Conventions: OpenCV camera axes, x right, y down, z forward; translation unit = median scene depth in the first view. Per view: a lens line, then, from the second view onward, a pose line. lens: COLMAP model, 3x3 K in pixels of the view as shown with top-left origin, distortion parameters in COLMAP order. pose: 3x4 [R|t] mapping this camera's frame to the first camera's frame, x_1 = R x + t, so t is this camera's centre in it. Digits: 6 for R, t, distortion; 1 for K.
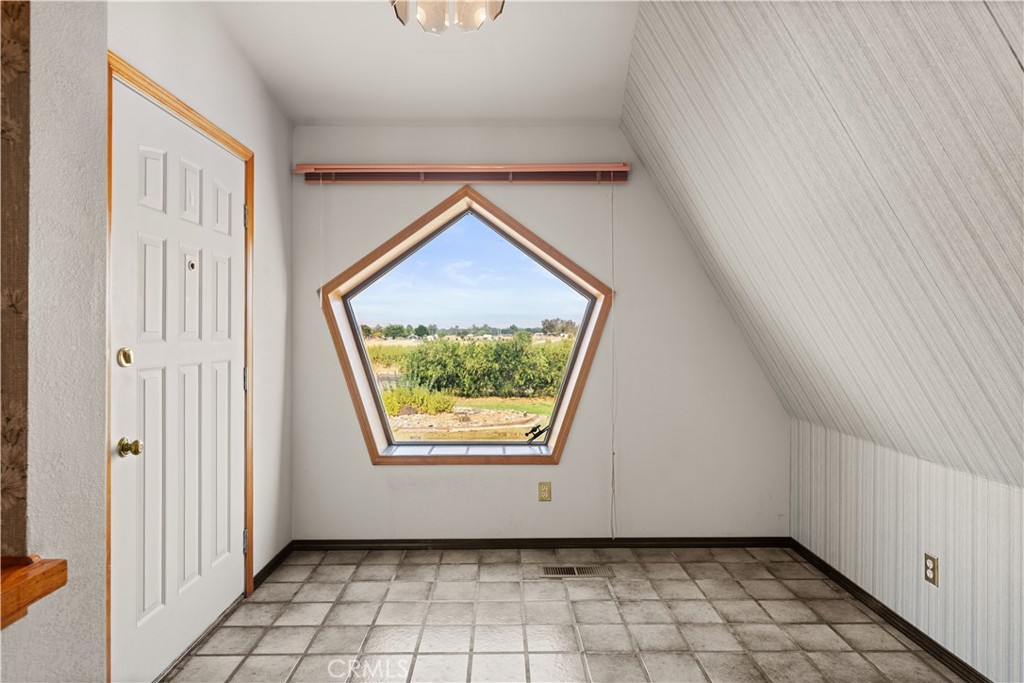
lens RADIAL K [[582.1, 0, 512.3], [0, 582.1, 341.4], [0, 0, 1]] dist [0.000422, 0.000038]
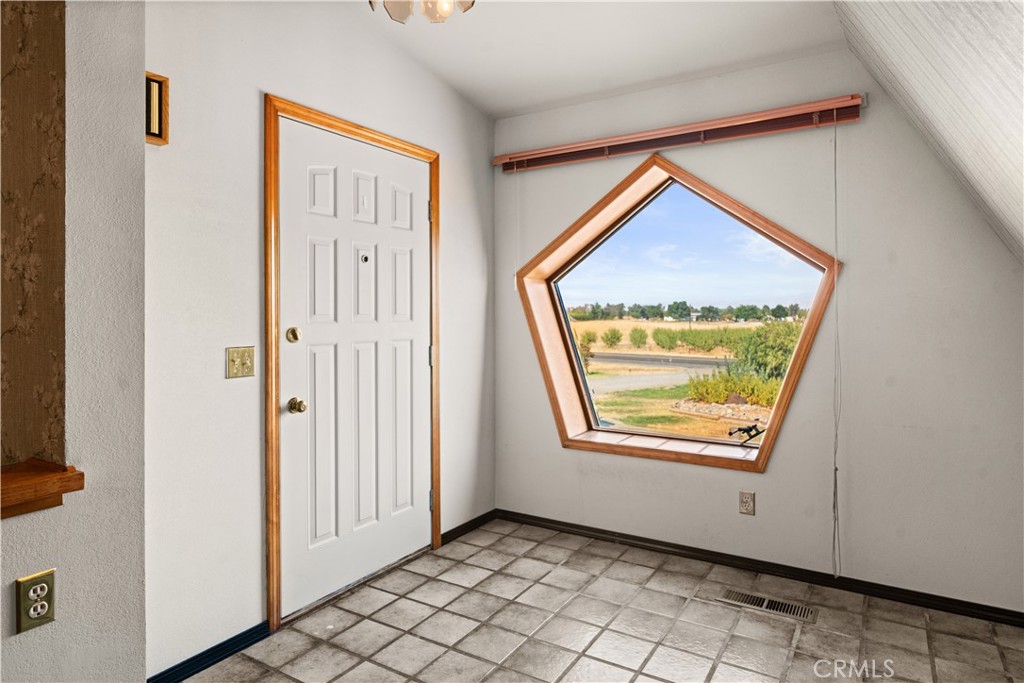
lens RADIAL K [[607.3, 0, 514.2], [0, 607.3, 330.8], [0, 0, 1]] dist [0.000252, 0.001366]
pose [[0.843151, 0.014823, -0.537472, 0.259368], [-0.007849, 0.999853, 0.015262, -0.003282], [0.537619, -0.008650, 0.843144, 0.081233]]
